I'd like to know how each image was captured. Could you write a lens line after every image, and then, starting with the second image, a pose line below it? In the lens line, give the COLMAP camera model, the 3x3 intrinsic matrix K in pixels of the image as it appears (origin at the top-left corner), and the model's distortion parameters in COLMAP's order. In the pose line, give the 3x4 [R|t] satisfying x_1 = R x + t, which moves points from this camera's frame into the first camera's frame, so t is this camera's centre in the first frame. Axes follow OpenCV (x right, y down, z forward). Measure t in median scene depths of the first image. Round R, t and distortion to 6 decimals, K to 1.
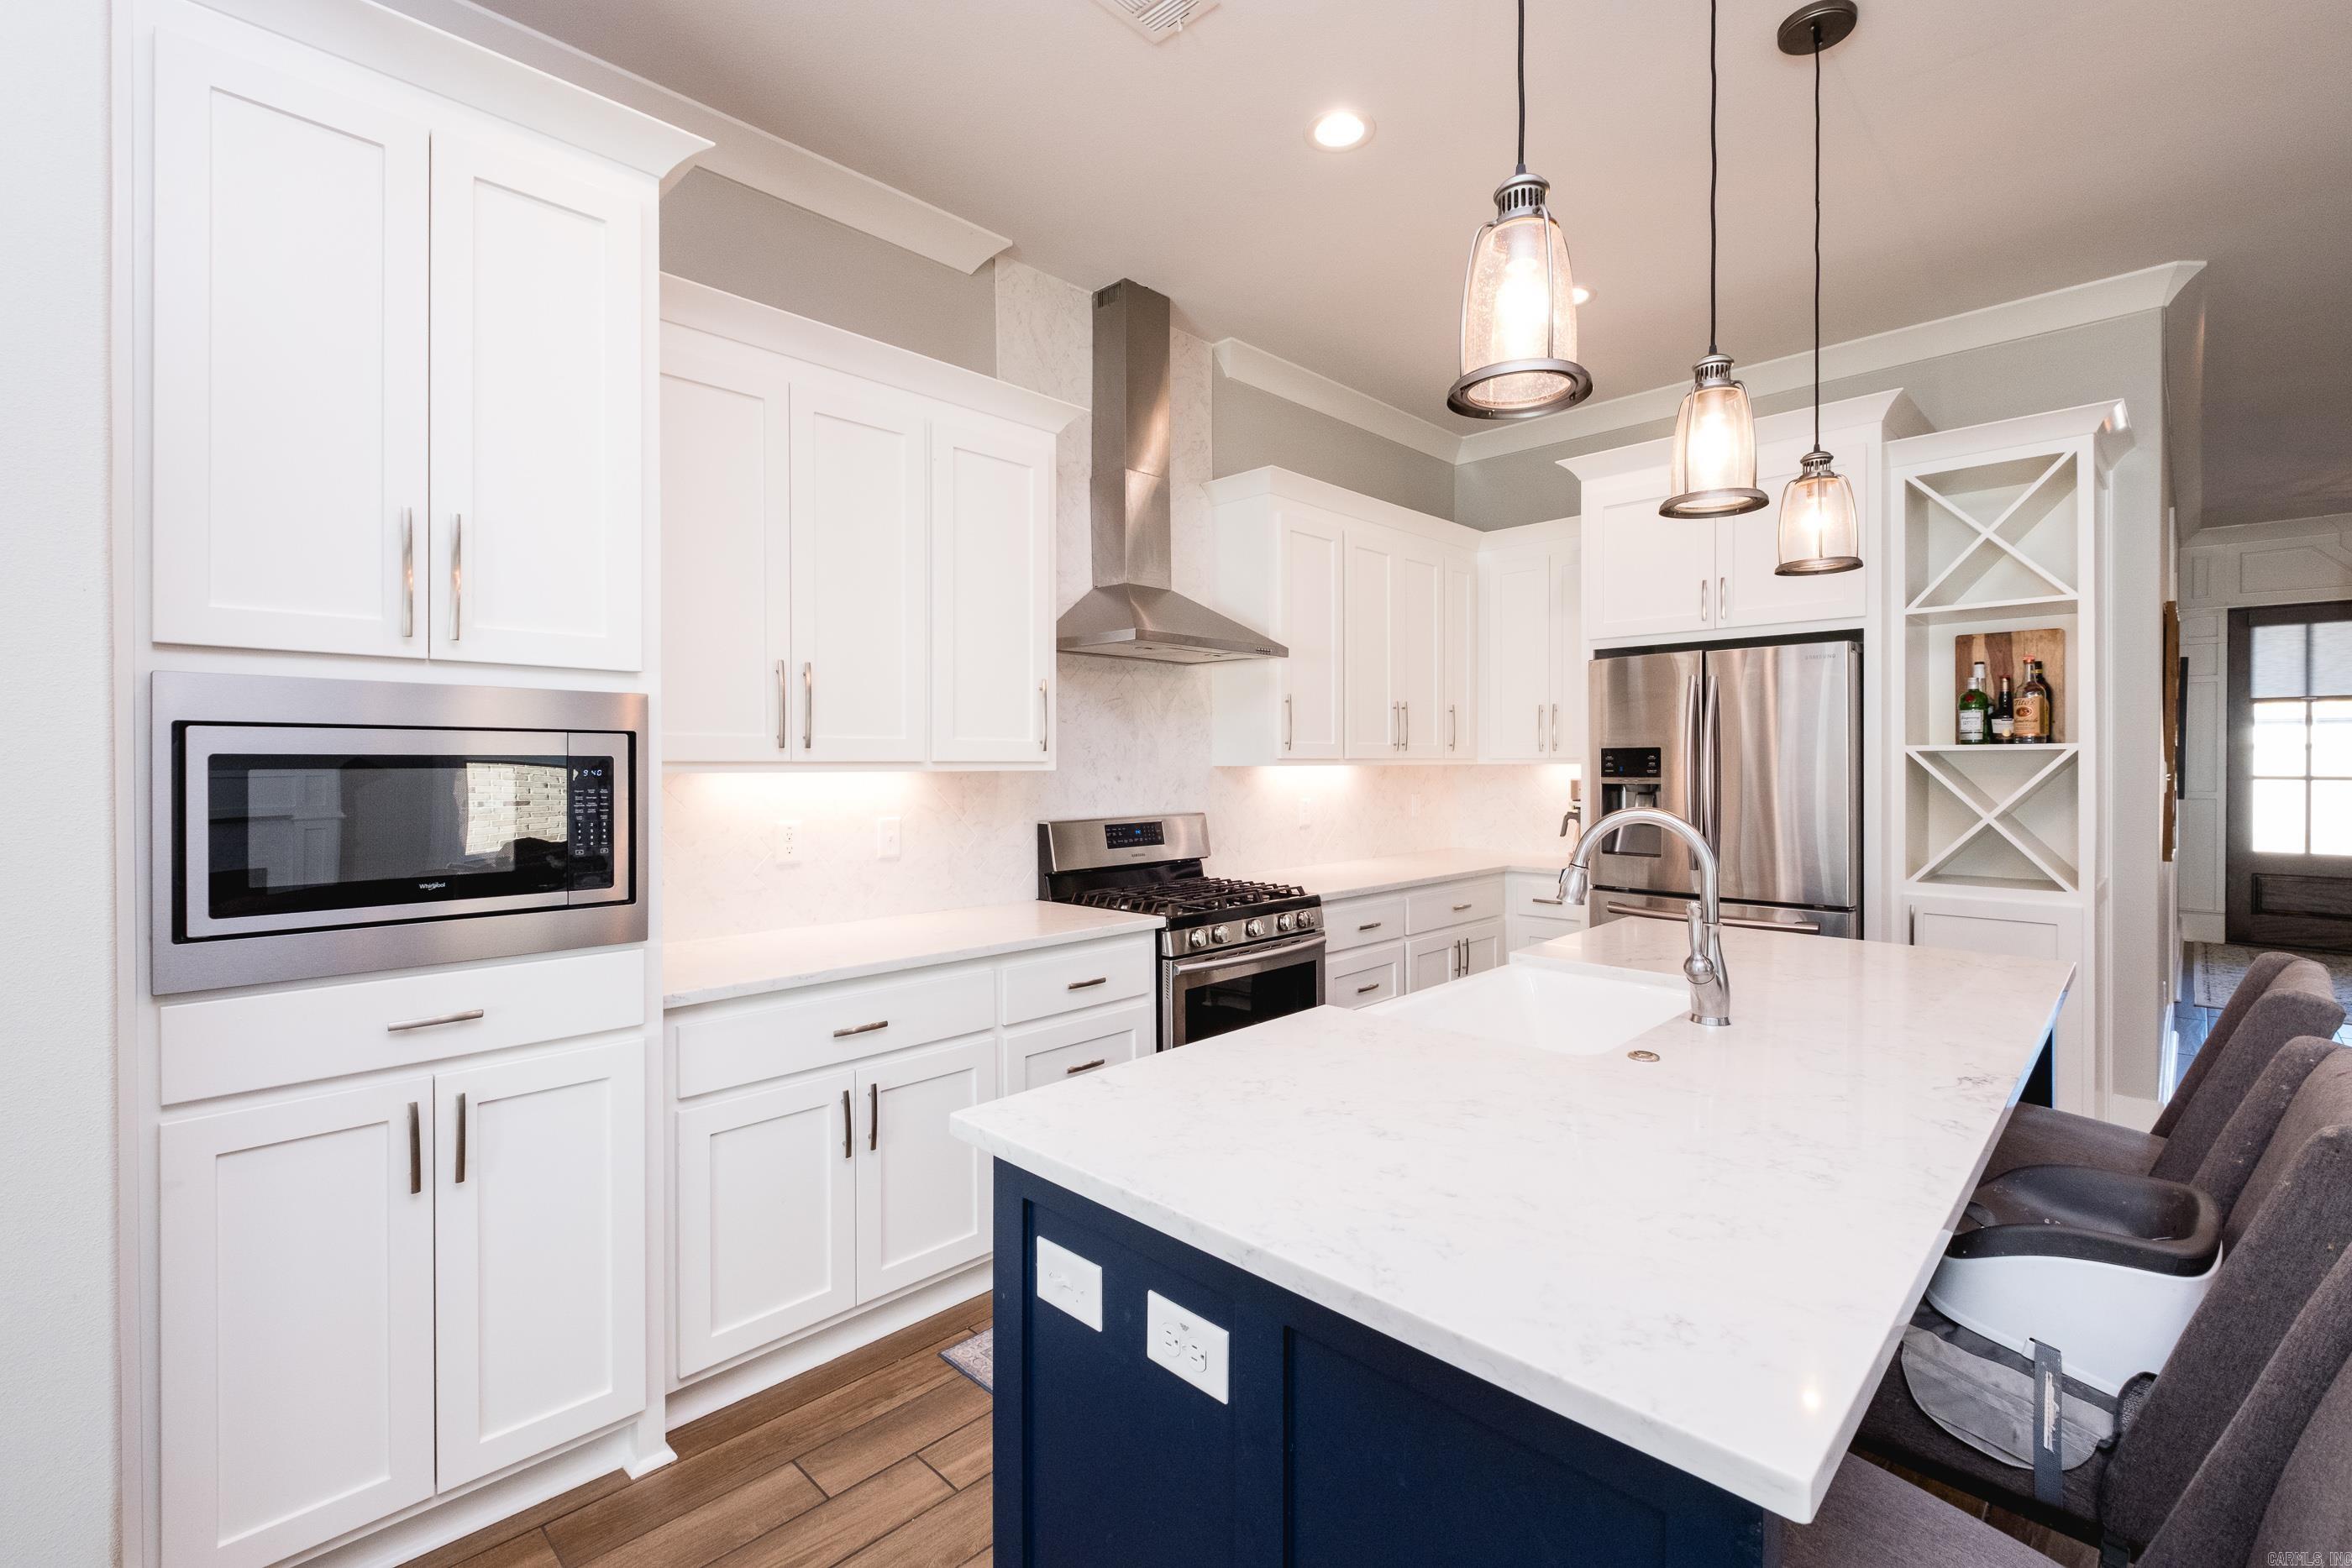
lens RADIAL K [[1032.8, 0, 1183.1], [0, 1032.8, 769.6], [0, 0, 1]] dist [-0.002102, -0.000392]
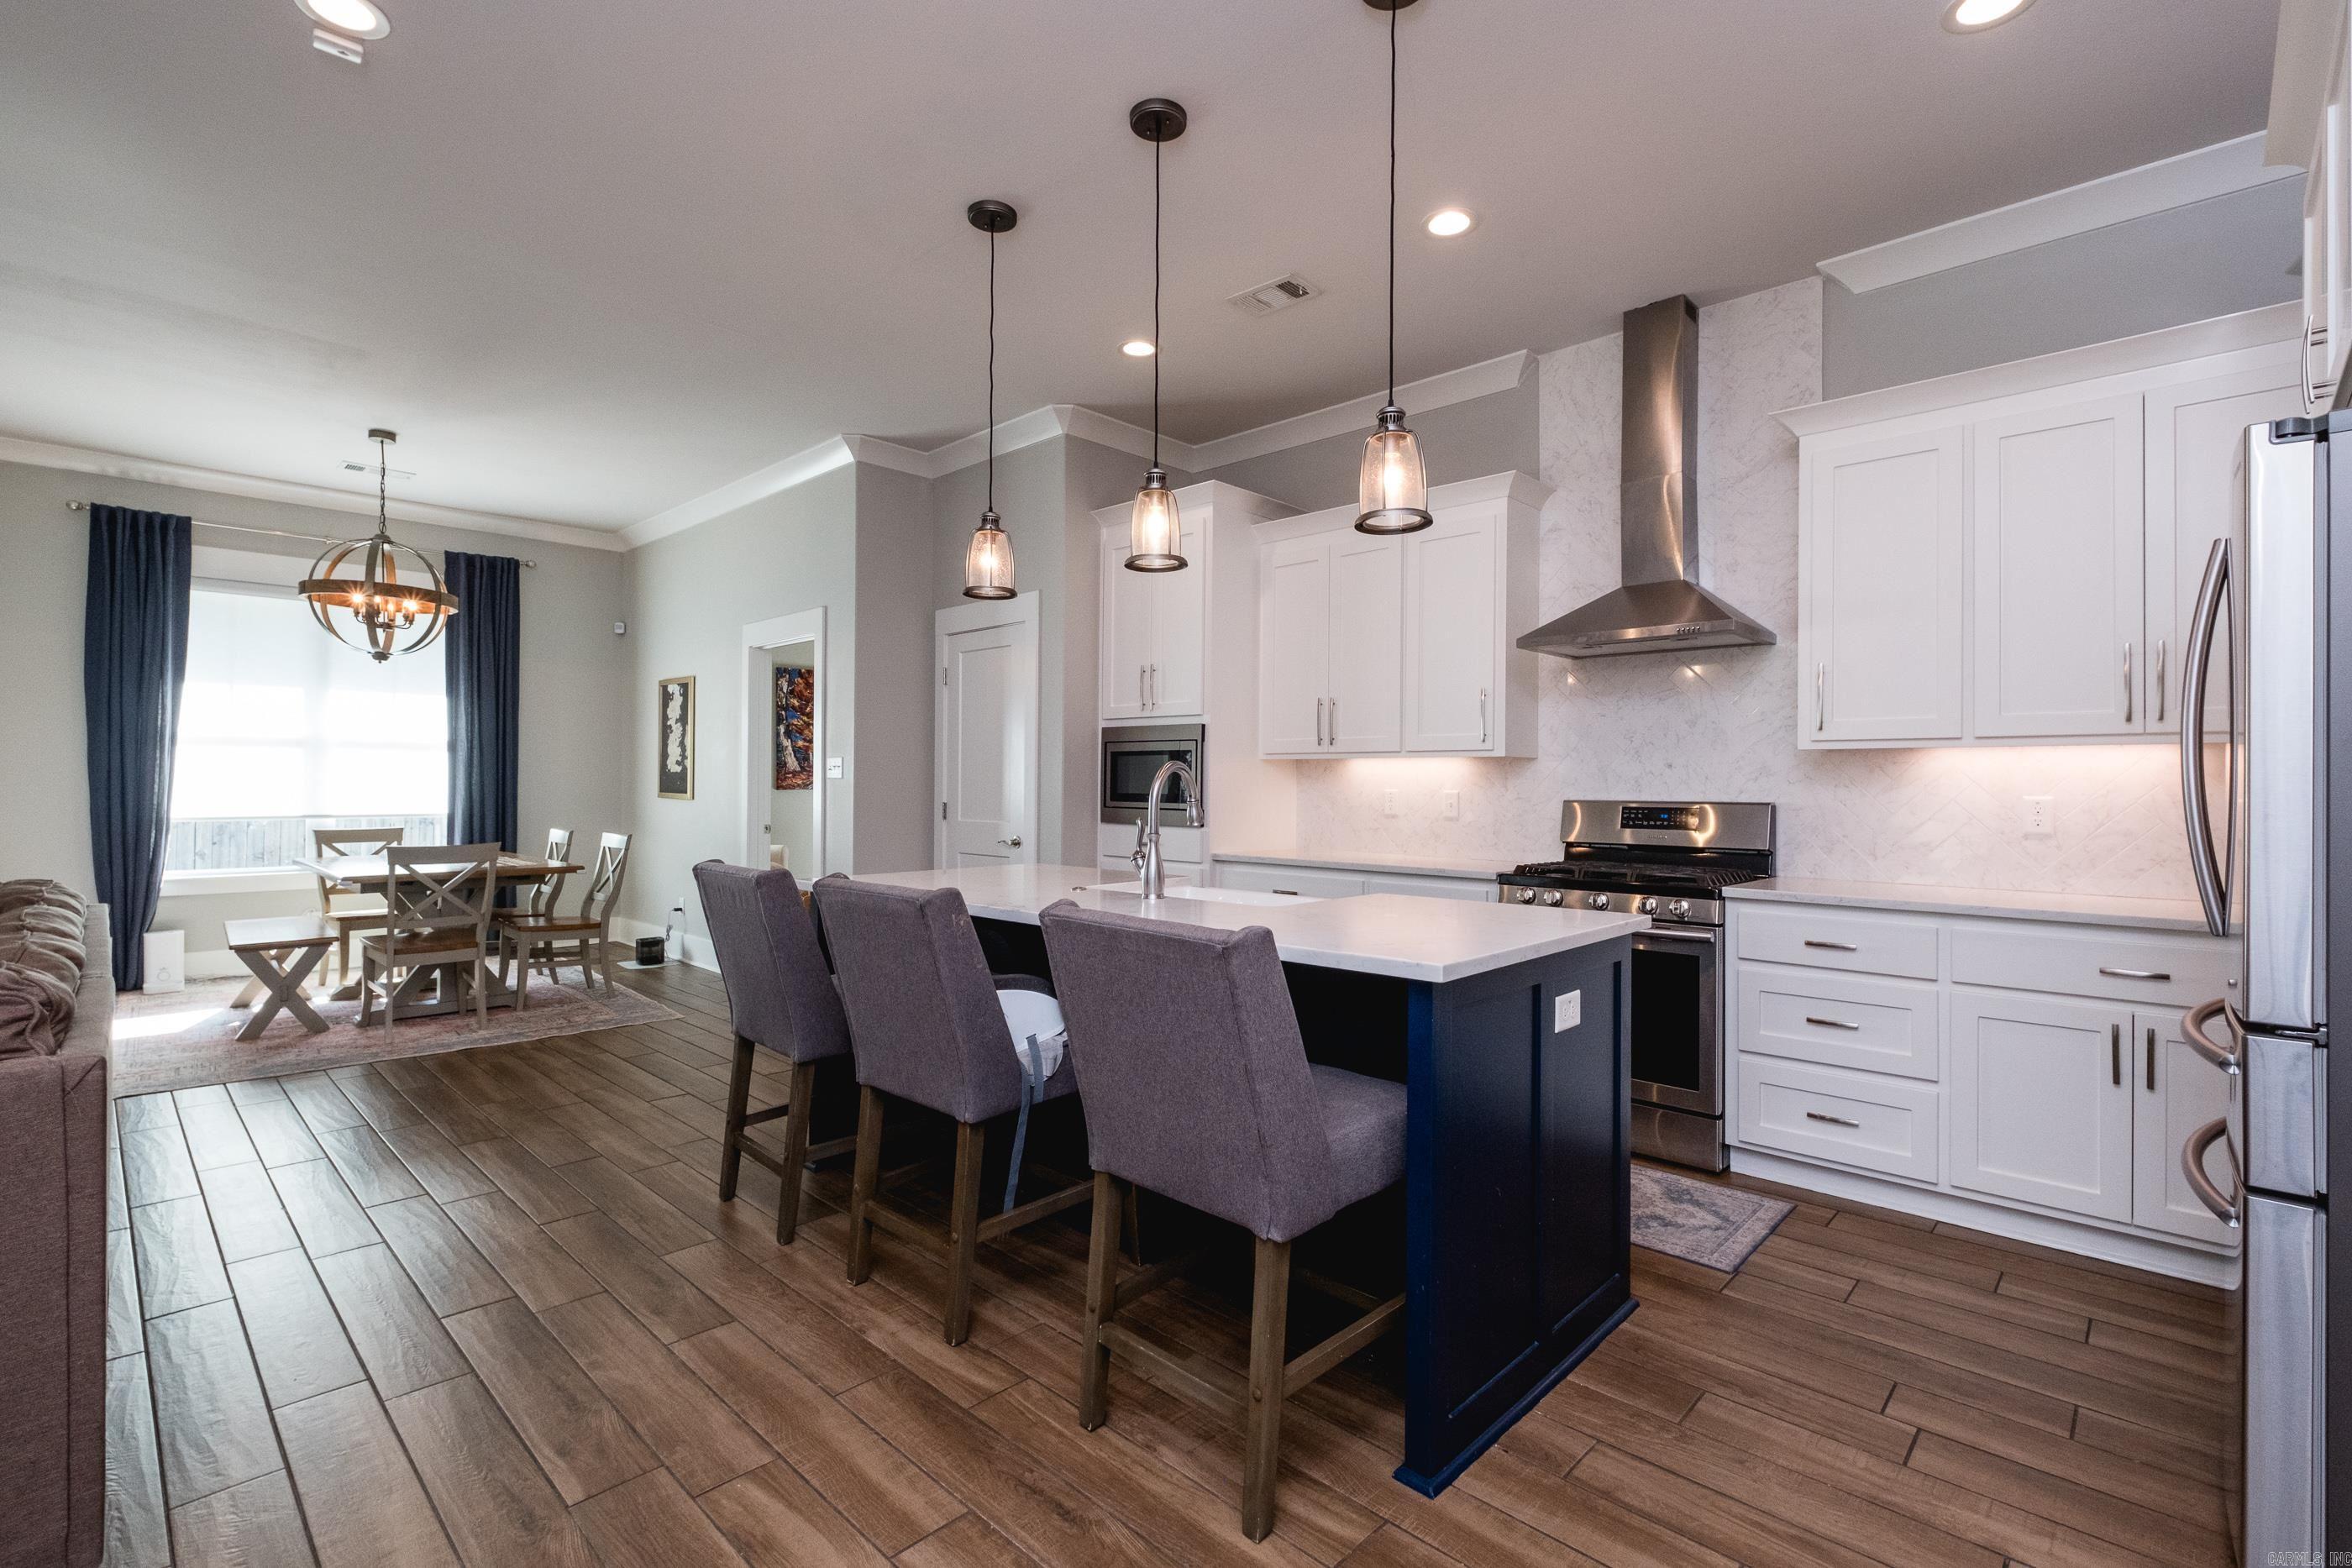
lens RADIAL K [[1053.8, 0, 1185.4], [0, 1053.8, 781.3], [0, 0, 1]] dist [0.000970, 0.000120]
pose [[0.018437, 0.000013, -0.999830, 1.072256], [-0.014921, 0.999889, -0.000262, 0.034566], [0.999719, 0.014924, 0.018435, 0.520020]]
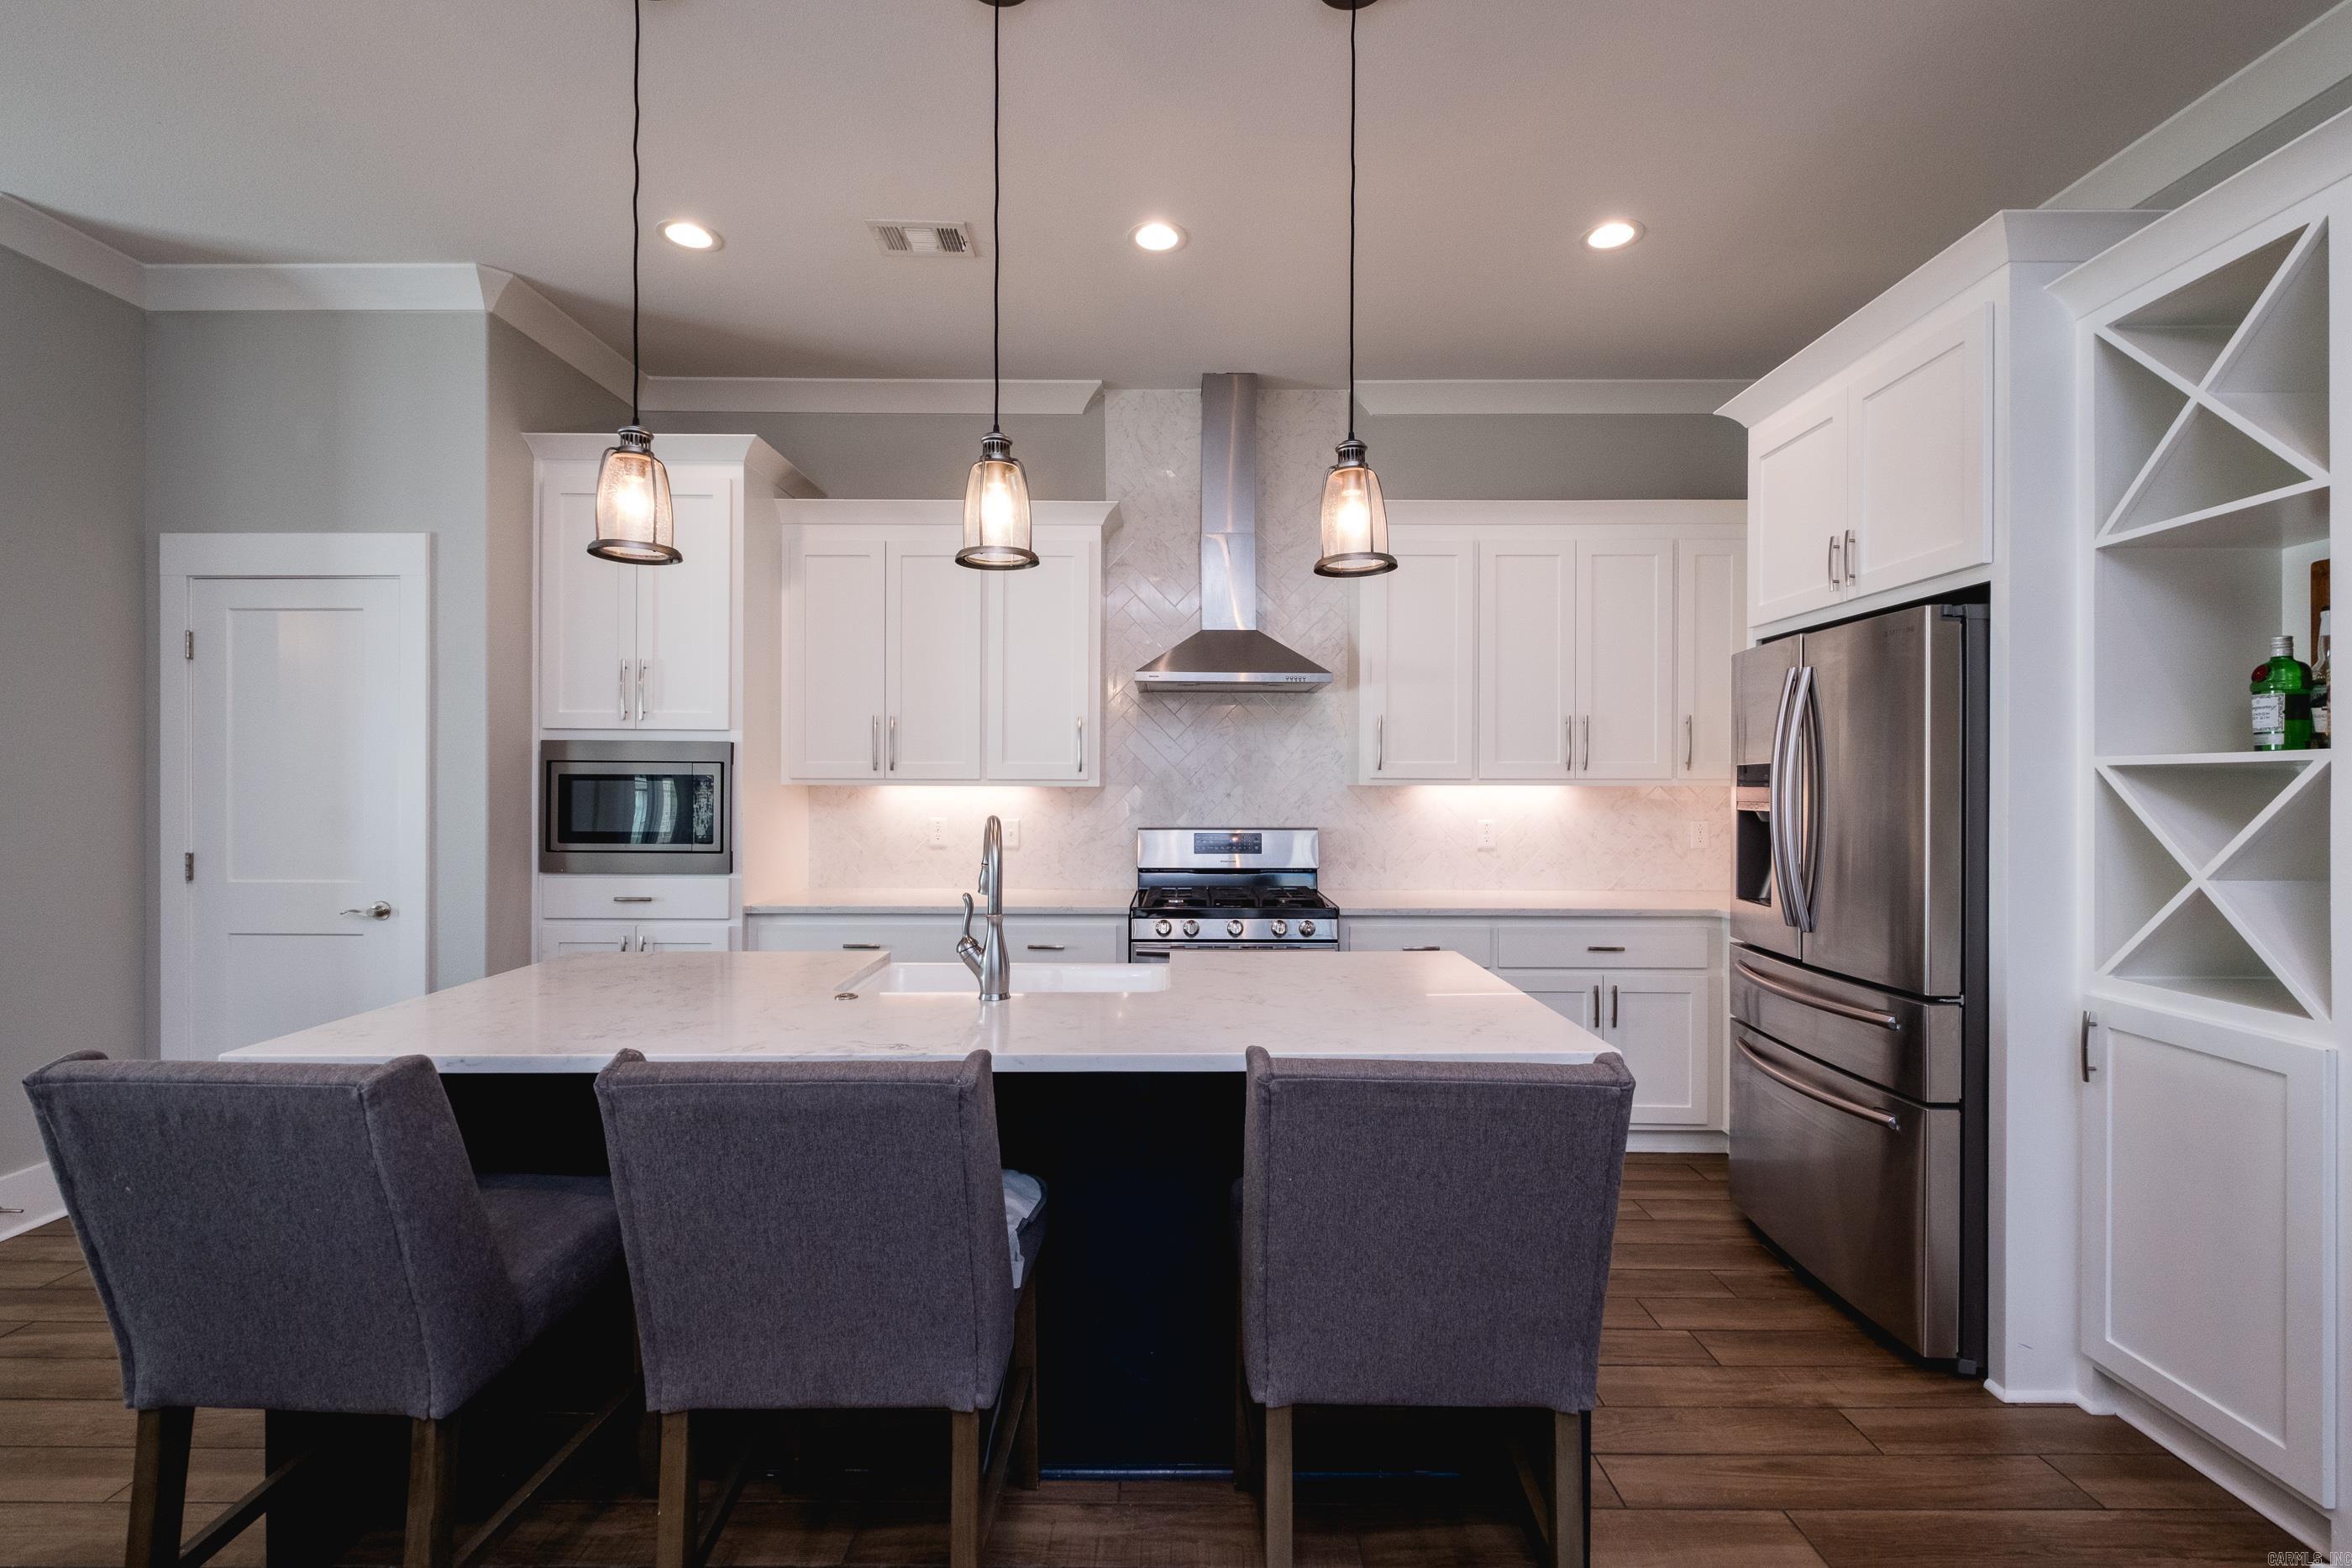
lens RADIAL K [[998.7, 0, 1174.6], [0, 998.7, 789.6], [0, 0, 1]] dist [-0.001348, -0.000727]
pose [[0.698781, 0.008085, -0.715290, 0.751635], [-0.010170, 0.999947, 0.001368, 0.001550], [0.715263, 0.006318, 0.698826, 0.178773]]
